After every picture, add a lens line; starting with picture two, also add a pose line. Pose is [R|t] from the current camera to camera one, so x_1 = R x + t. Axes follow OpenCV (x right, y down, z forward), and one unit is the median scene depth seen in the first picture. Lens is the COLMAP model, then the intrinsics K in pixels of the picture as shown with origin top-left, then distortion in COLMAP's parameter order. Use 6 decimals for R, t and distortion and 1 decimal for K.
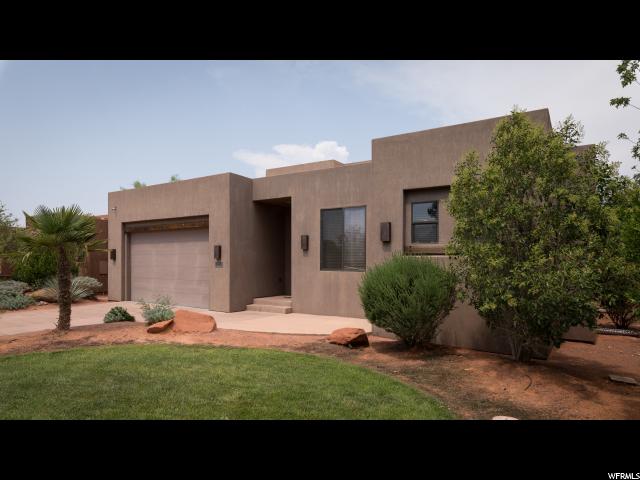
lens RADIAL K [[400.4, 0, 323.0], [0, 400.4, 243.1], [0, 0, 1]] dist [-0.021952, -0.000781]
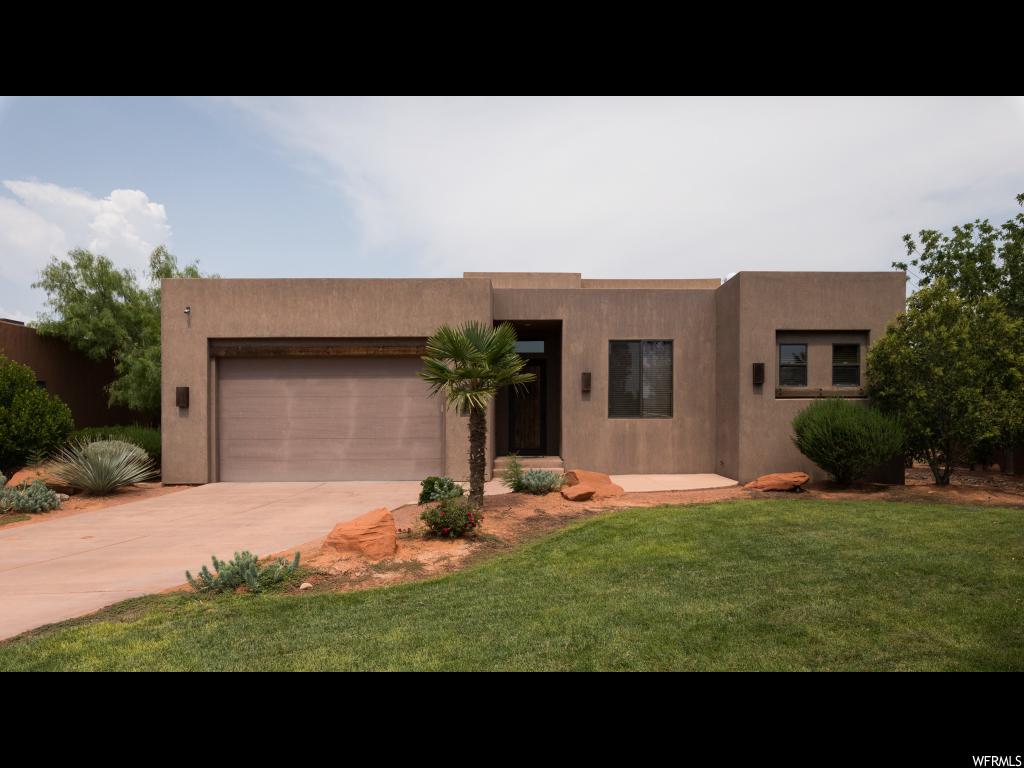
lens RADIAL K [[640.7, 0, 512.9], [0, 640.7, 389.4], [0, 0, 1]] dist [-0.021952, -0.000781]
pose [[0.818280, 0.010513, 0.574724, -0.867961], [-0.016373, 0.999853, 0.005023, 0.008904], [-0.574587, -0.013520, 0.818332, 0.078761]]
